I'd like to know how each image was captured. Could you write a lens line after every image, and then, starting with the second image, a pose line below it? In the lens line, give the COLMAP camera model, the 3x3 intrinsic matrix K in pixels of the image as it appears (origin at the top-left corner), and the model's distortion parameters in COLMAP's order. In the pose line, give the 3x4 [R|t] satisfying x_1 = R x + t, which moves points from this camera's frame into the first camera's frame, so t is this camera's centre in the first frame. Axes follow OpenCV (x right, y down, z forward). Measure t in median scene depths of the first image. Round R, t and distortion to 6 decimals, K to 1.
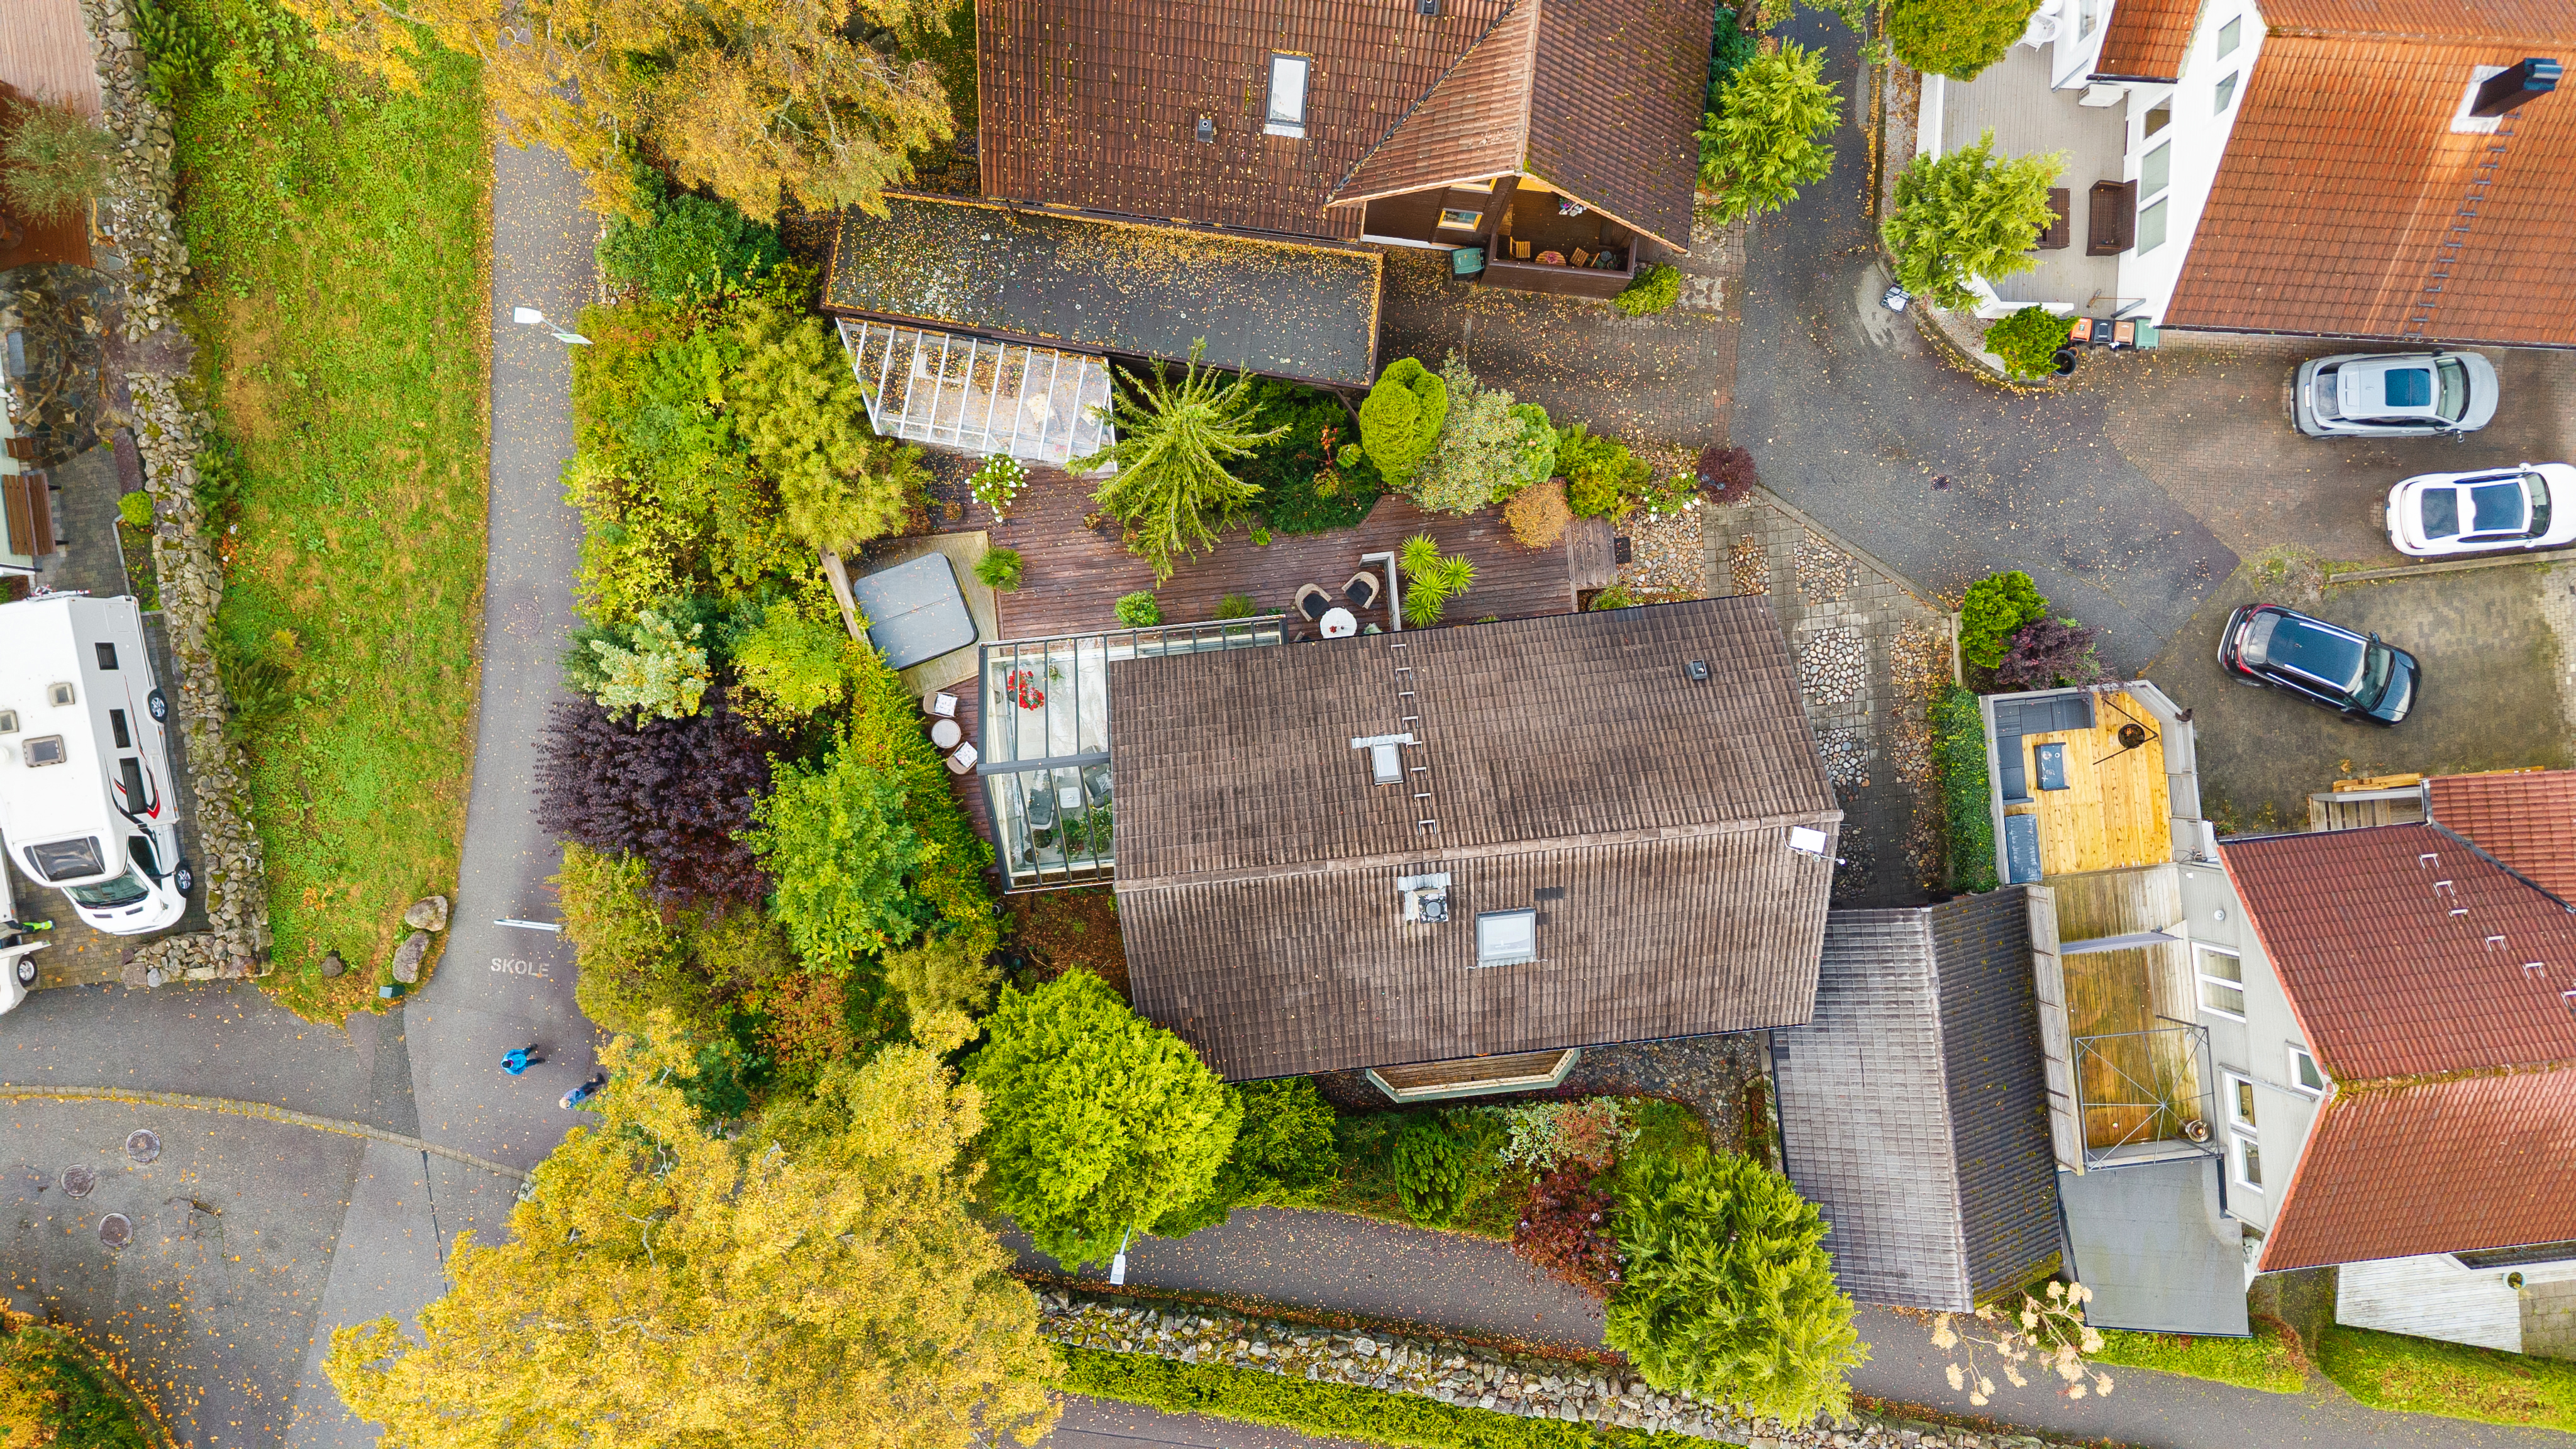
lens RADIAL K [[1768.1, 0, 1288.0], [0, 1768.1, 724.5], [0, 0, 1]] dist [0.024932, -0.000939]
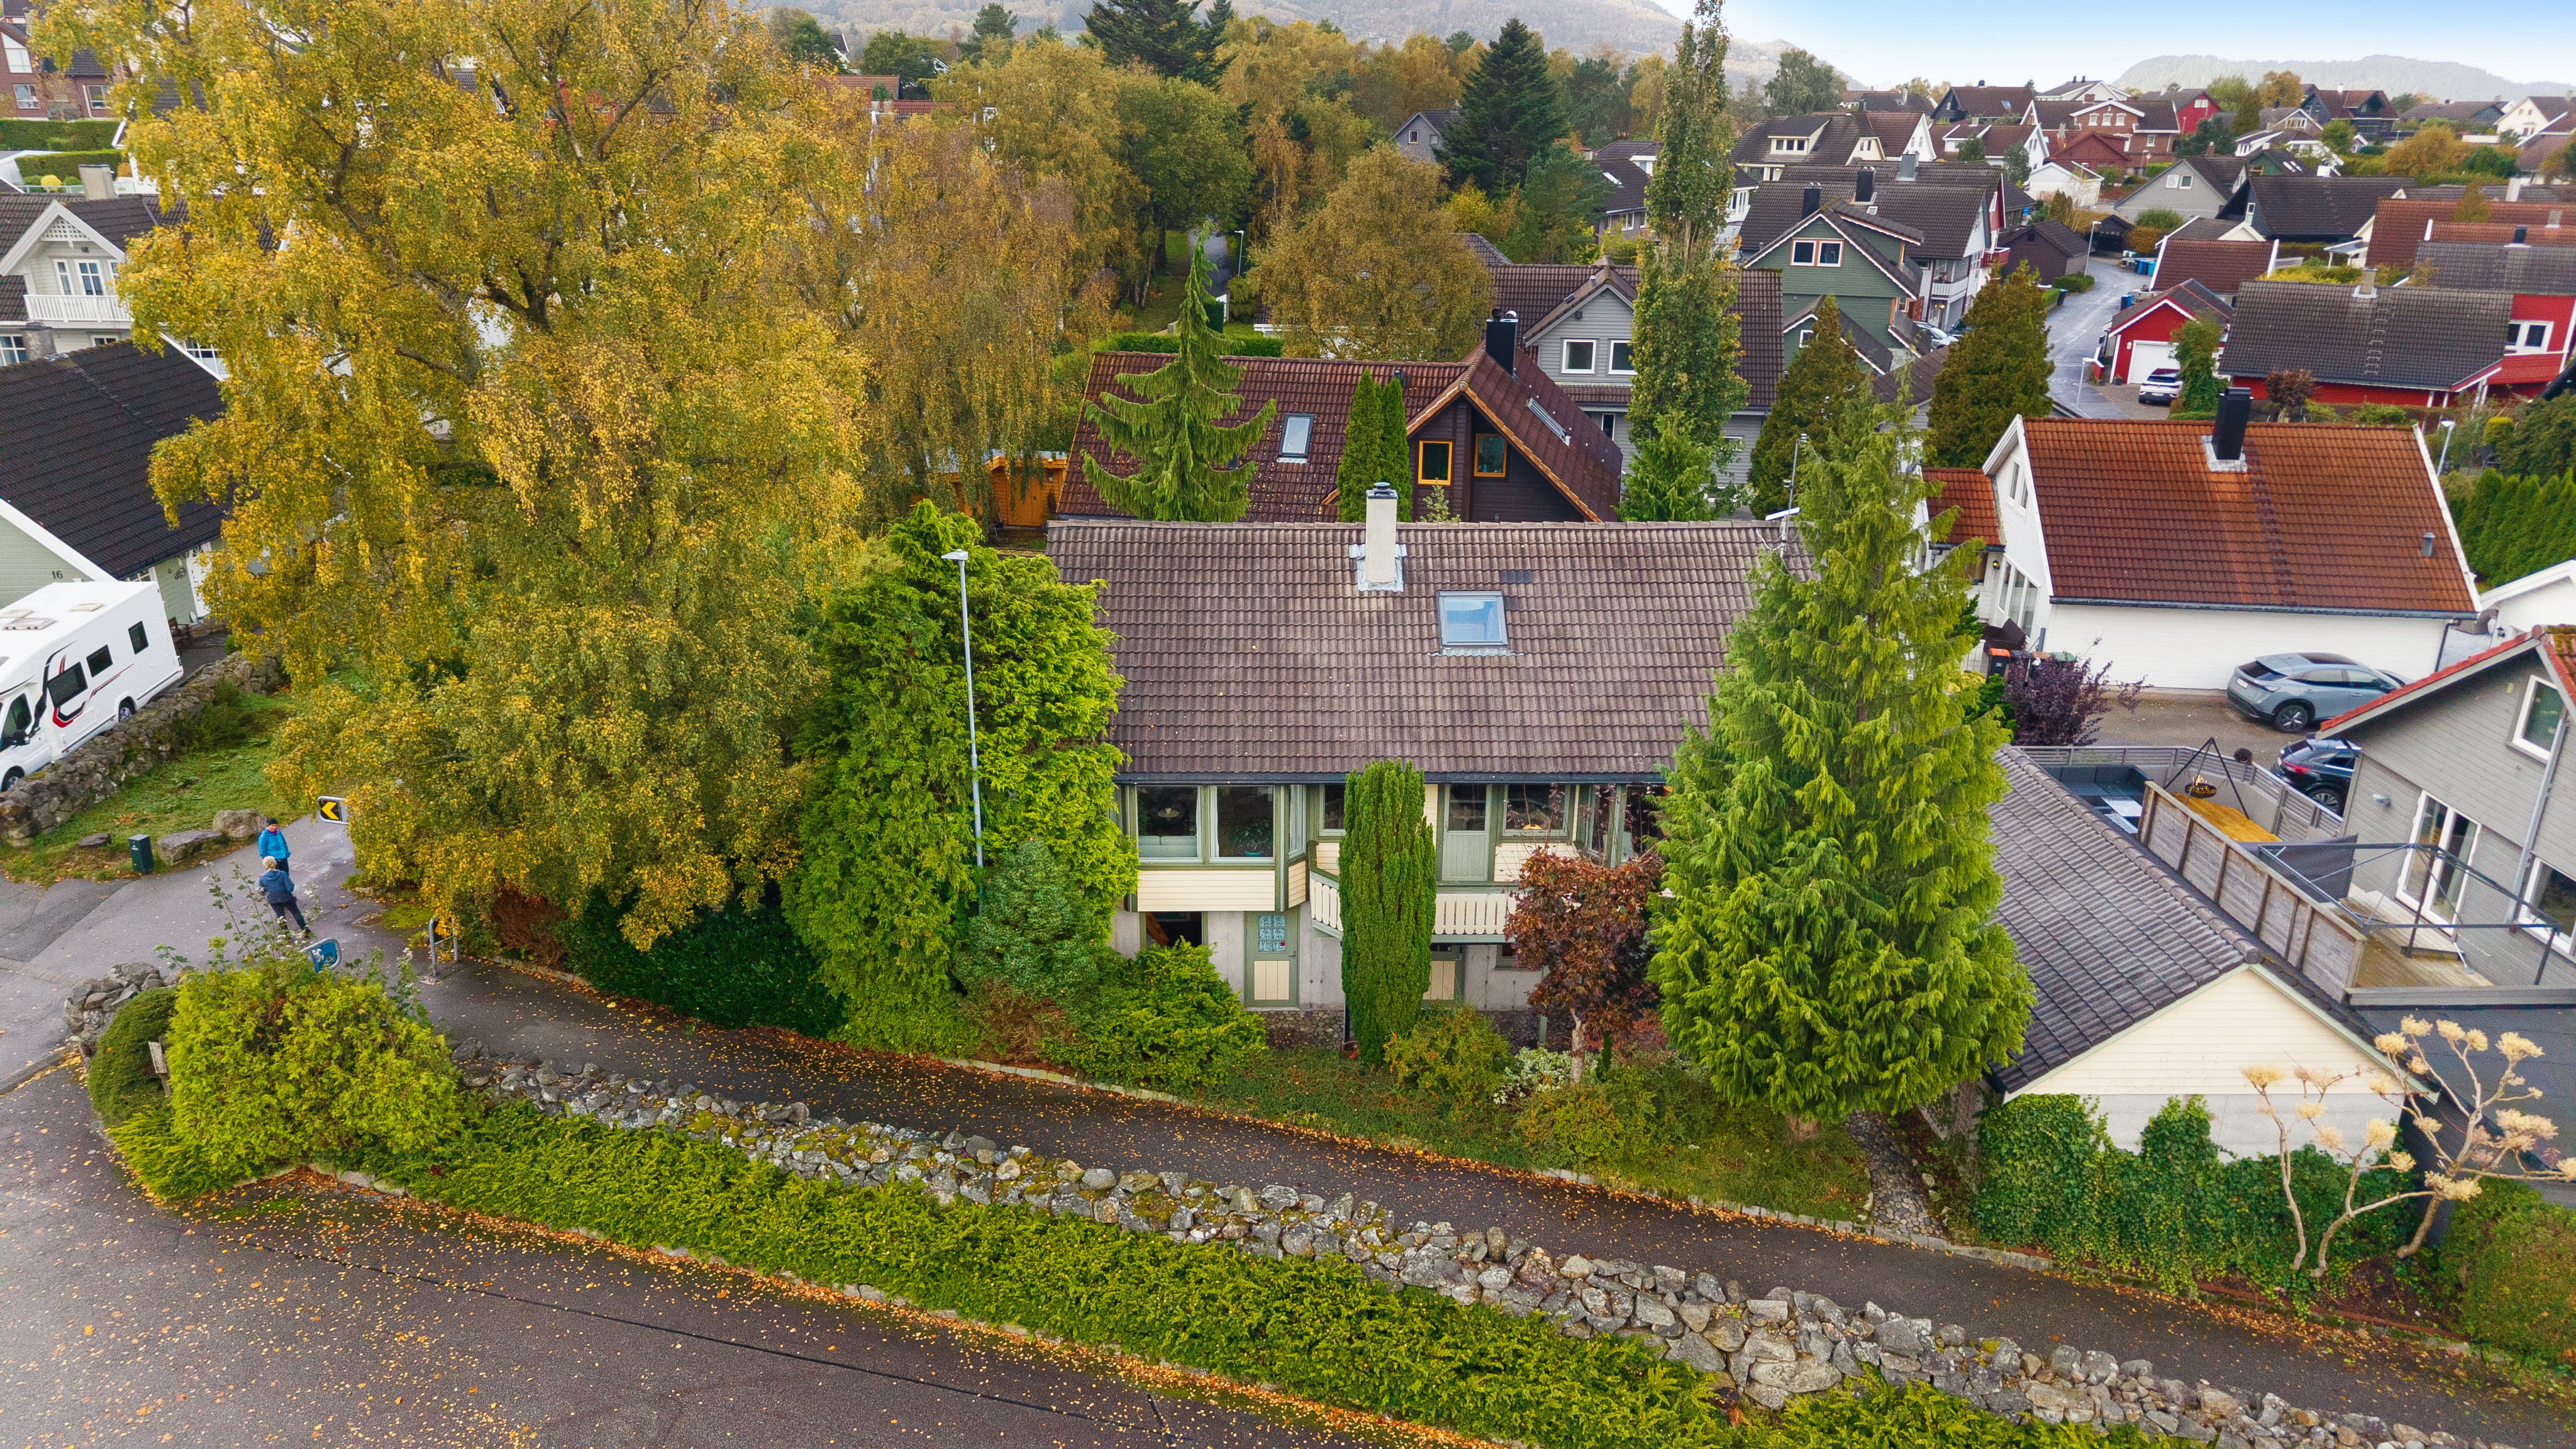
lens RADIAL K [[1768.1, 0, 1288.0], [0, 1768.1, 724.5], [0, 0, 1]] dist [0.024932, -0.000939]
pose [[0.996672, 0.017580, -0.079598, 0.102960], [-0.080993, 0.324014, -0.942579, 0.974057], [0.009221, 0.945889, 0.324360, 0.761700]]
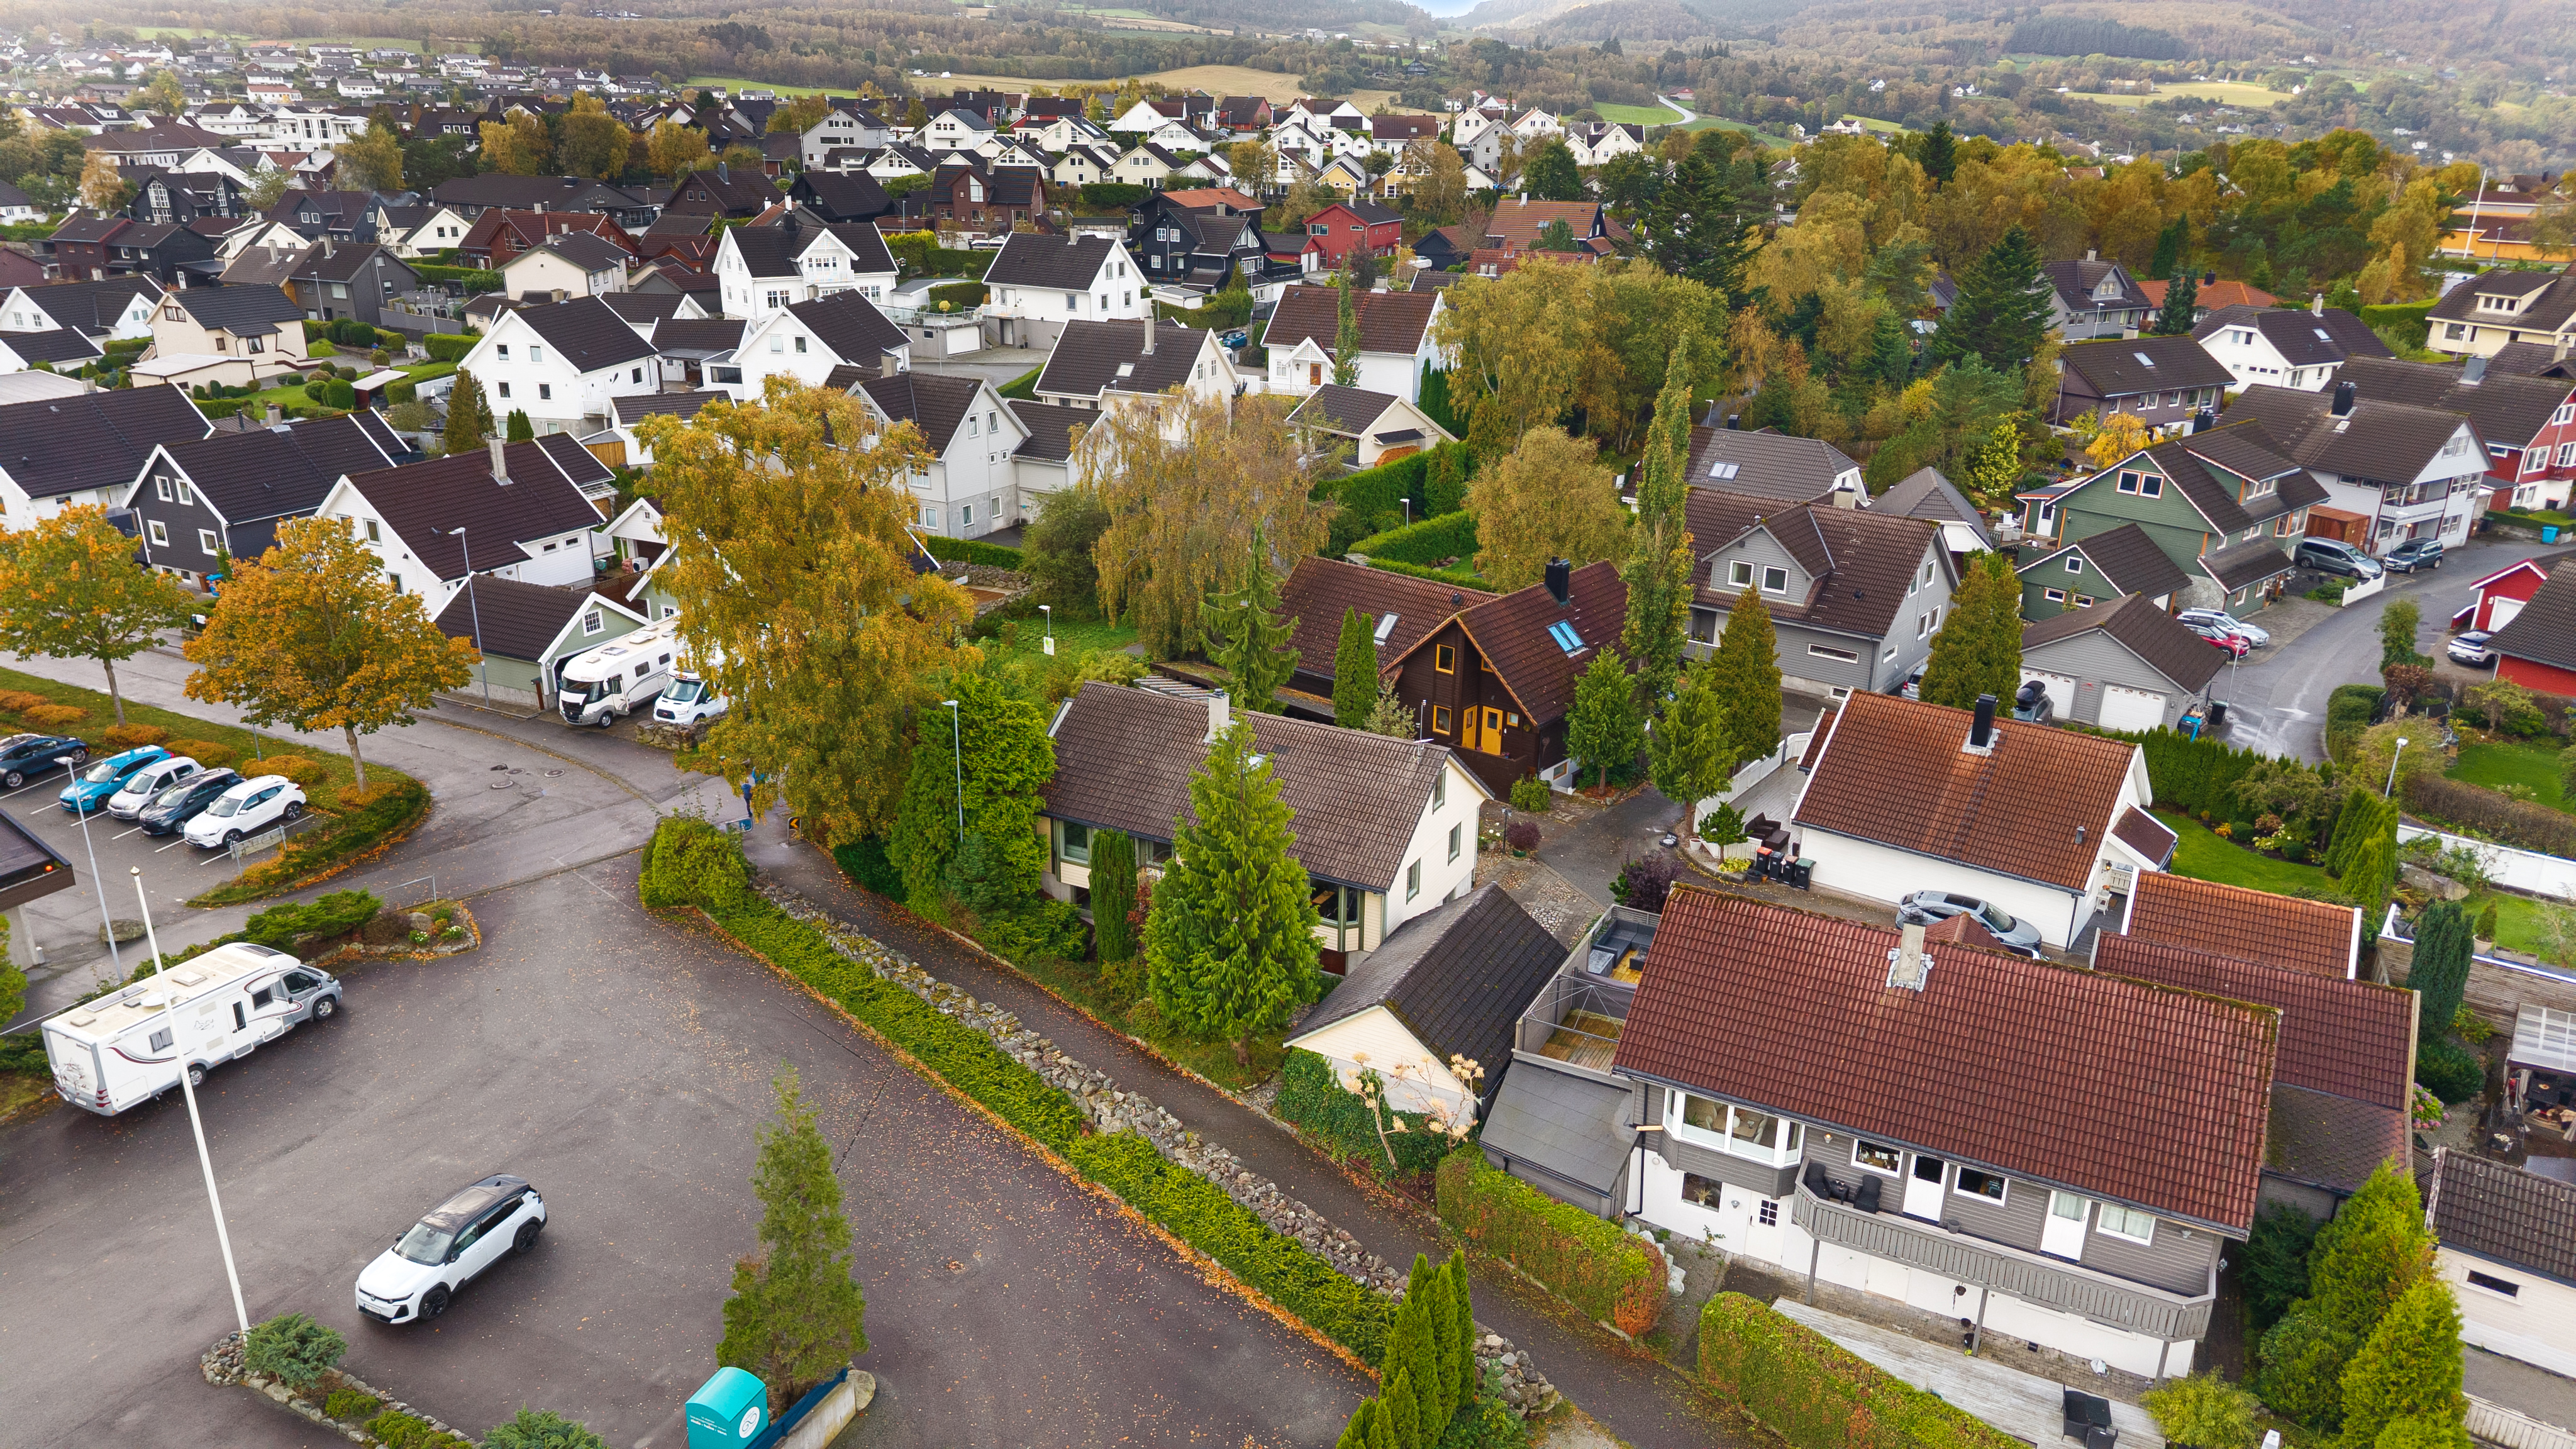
lens RADIAL K [[1768.1, 0, 1288.0], [0, 1768.1, 724.5], [0, 0, 1]] dist [0.024932, -0.000939]
pose [[0.835739, 0.181931, -0.518113, 1.001725], [-0.549085, 0.265290, -0.792545, 1.400611], [-0.006738, 0.946849, 0.321609, 0.427488]]
